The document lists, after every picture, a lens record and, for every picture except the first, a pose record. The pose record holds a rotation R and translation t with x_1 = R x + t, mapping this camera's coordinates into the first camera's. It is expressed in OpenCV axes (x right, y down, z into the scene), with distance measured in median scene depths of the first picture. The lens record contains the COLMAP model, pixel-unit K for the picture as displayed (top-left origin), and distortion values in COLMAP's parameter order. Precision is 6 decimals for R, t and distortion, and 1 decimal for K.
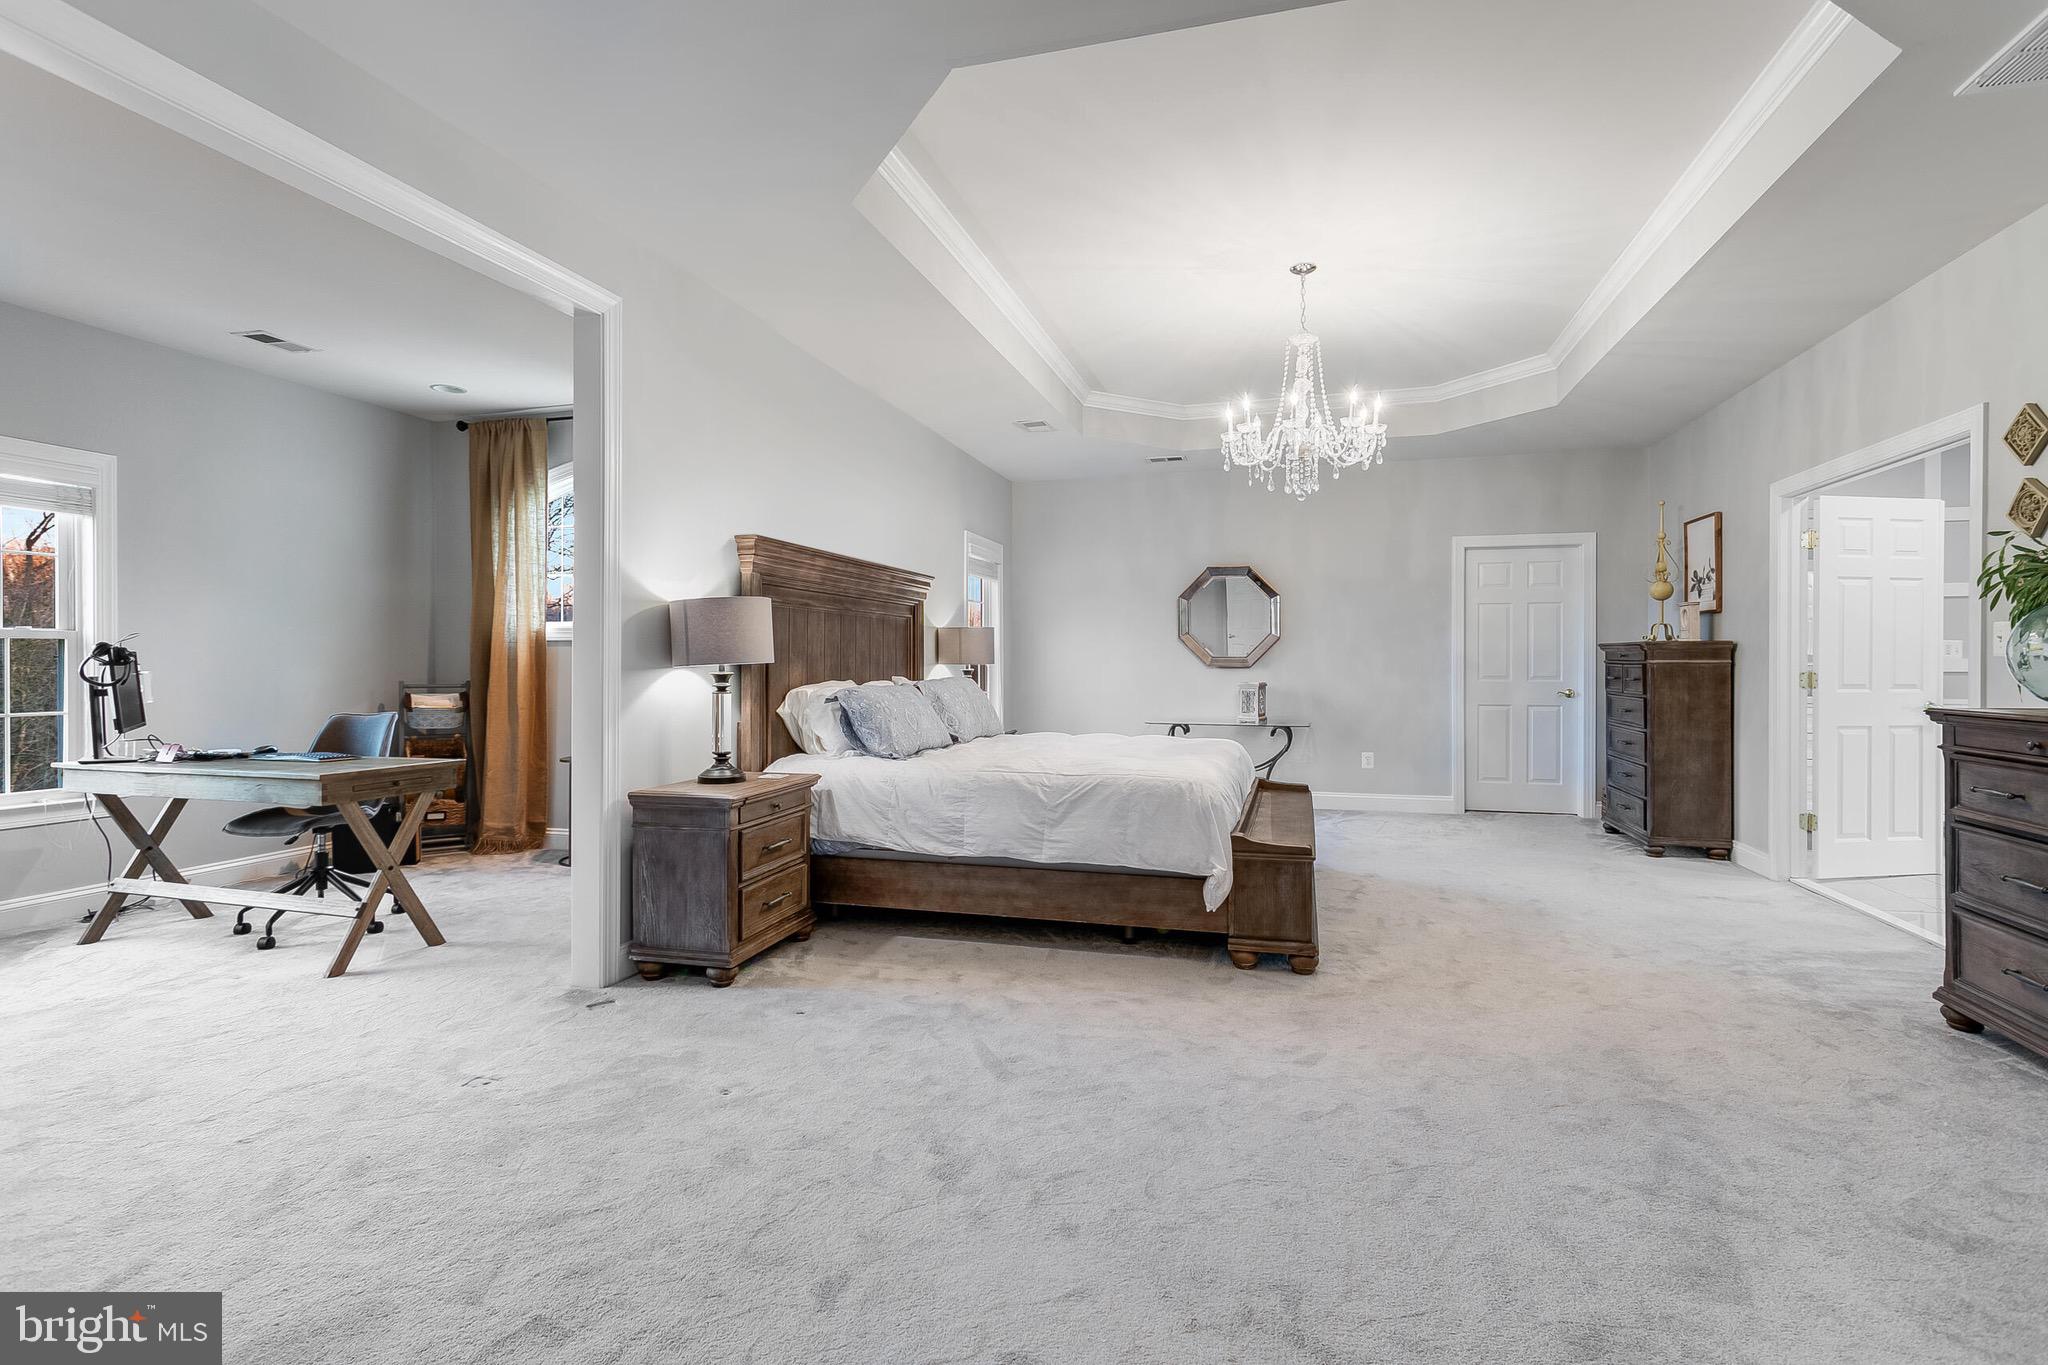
lens RADIAL K [[969.1, 0, 1027.3], [0, 969.1, 669.0], [0, 0, 1]] dist [0.004113, 0.000241]
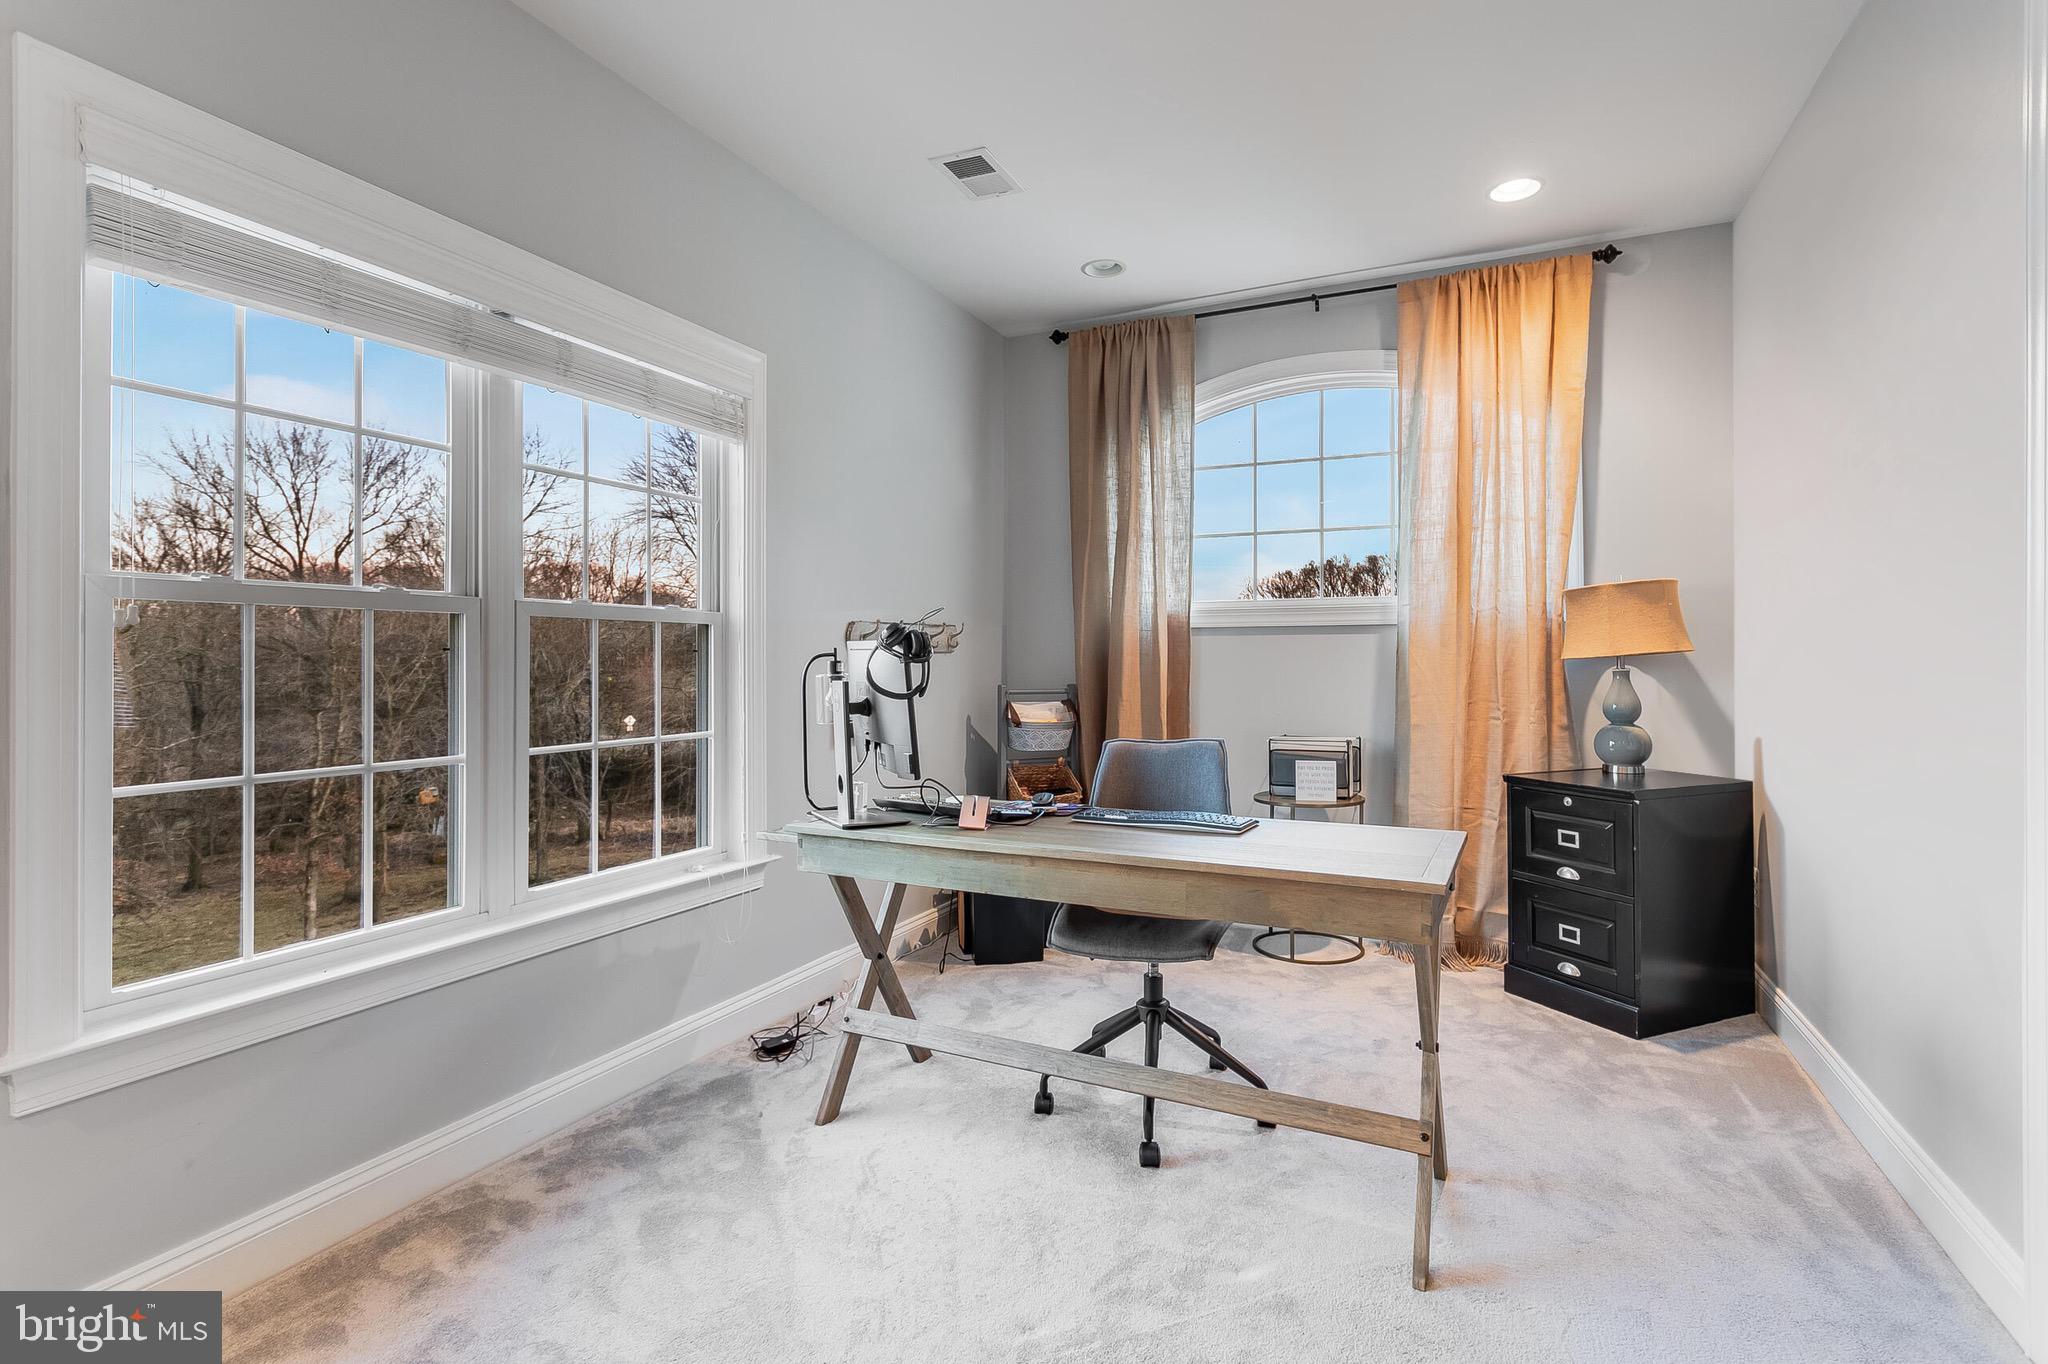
lens RADIAL K [[969.1, 0, 1021.9], [0, 969.1, 652.6], [0, 0, 1]] dist [0.004113, 0.000241]
pose [[0.987241, -0.004429, -0.159171, -0.663916], [0.001752, 0.999855, -0.016950, 0.000719], [0.159223, 0.016455, 0.987106, 0.371277]]
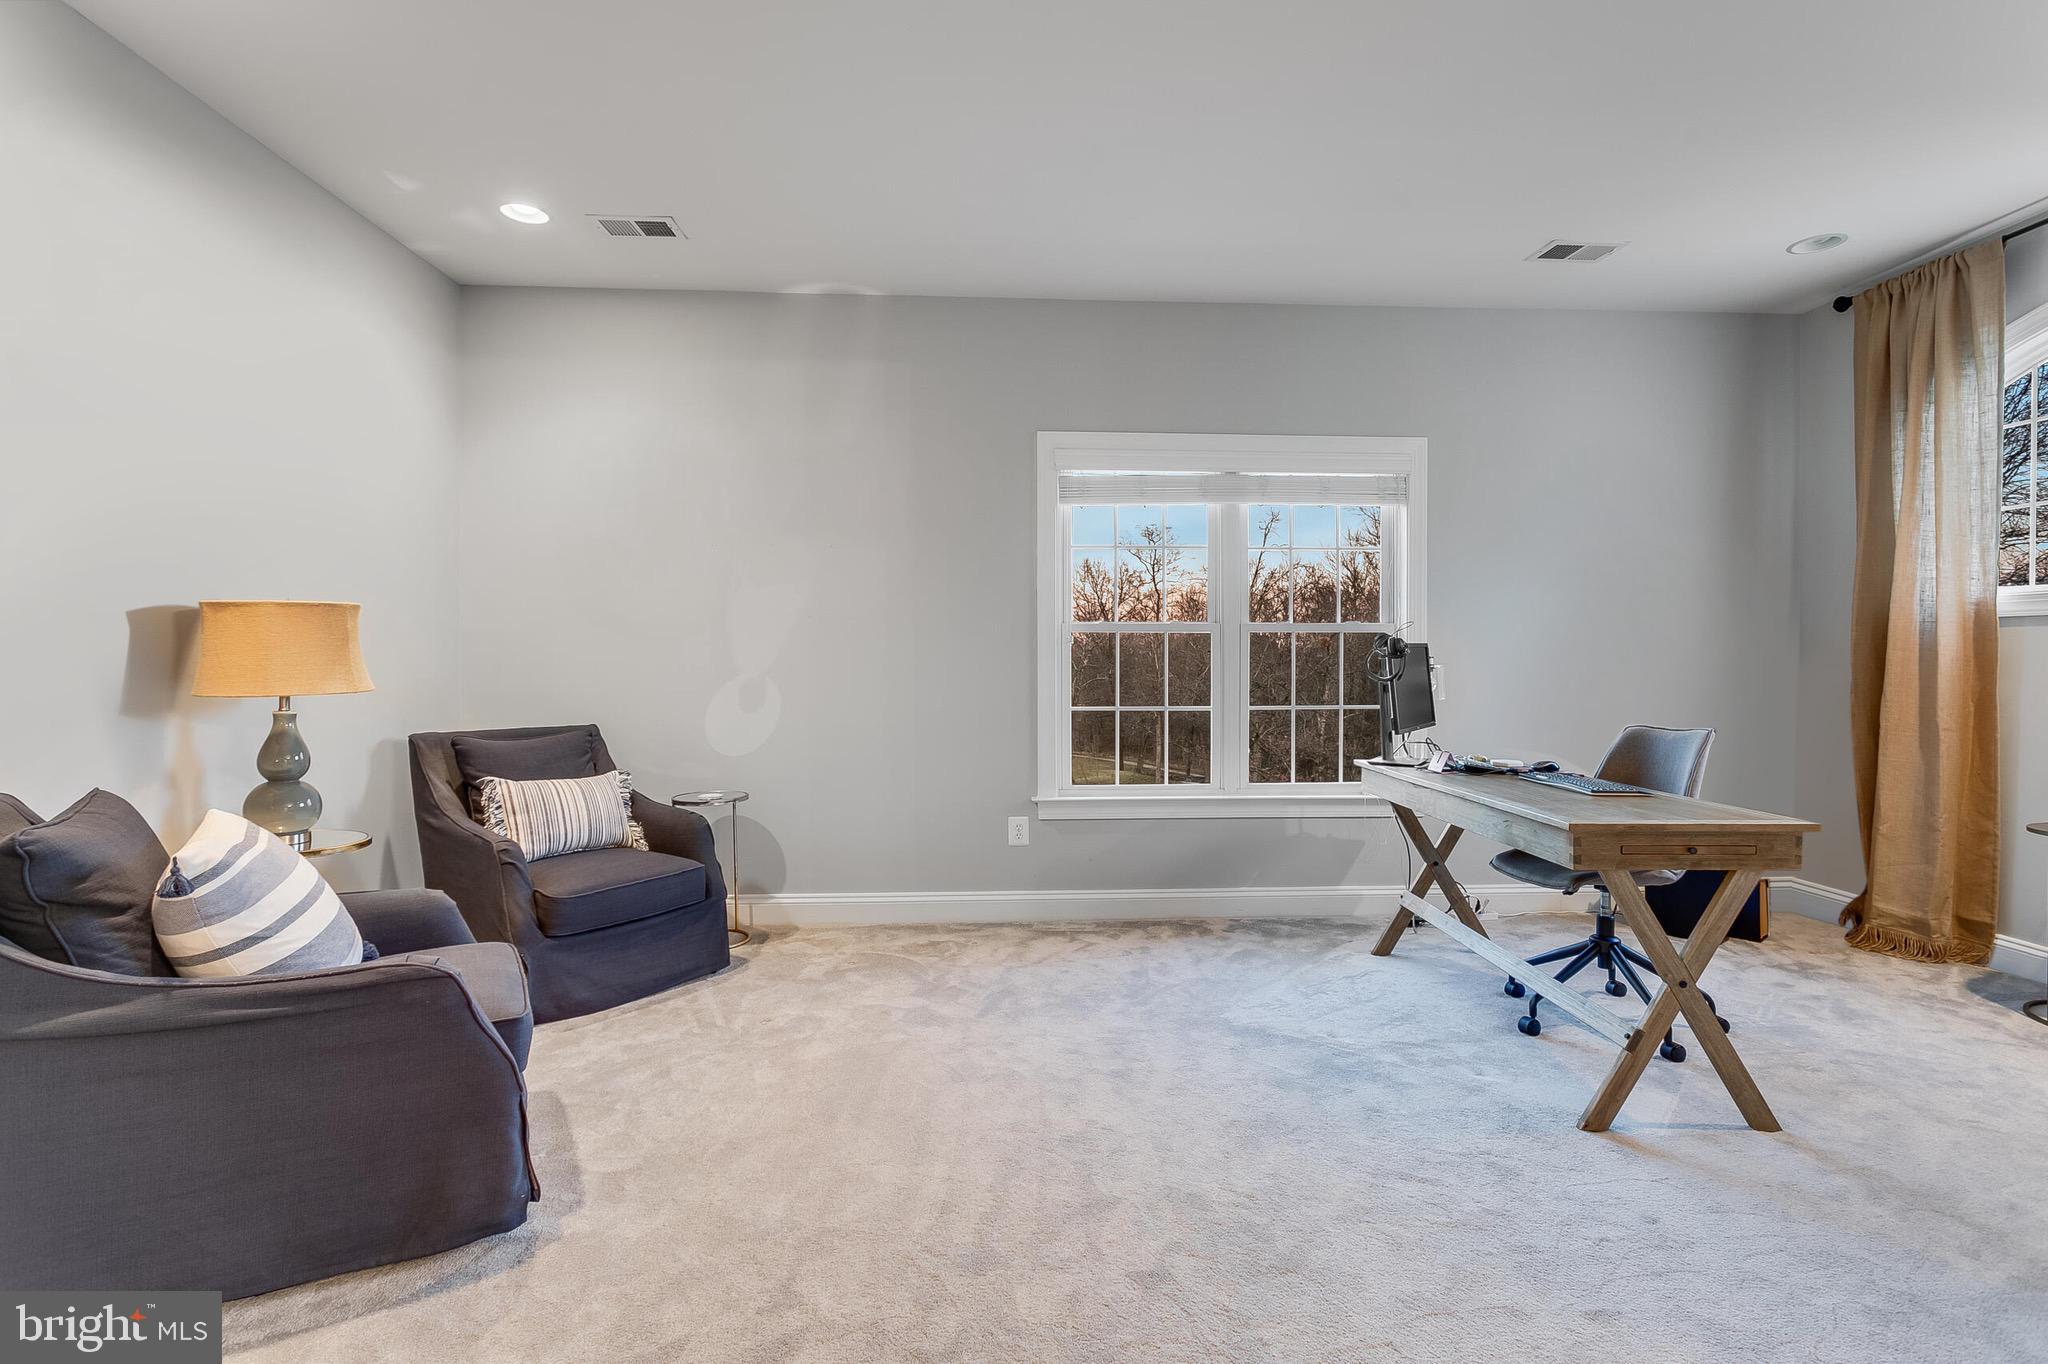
lens RADIAL K [[969.1, 0, 1036.1], [0, 969.1, 663.4], [0, 0, 1]] dist [0.004113, 0.000241]
pose [[0.328396, 0.005507, -0.944524, -0.170878], [-0.005240, 0.999978, 0.004009, -0.000941], [0.944526, 0.003633, 0.328418, 0.336741]]
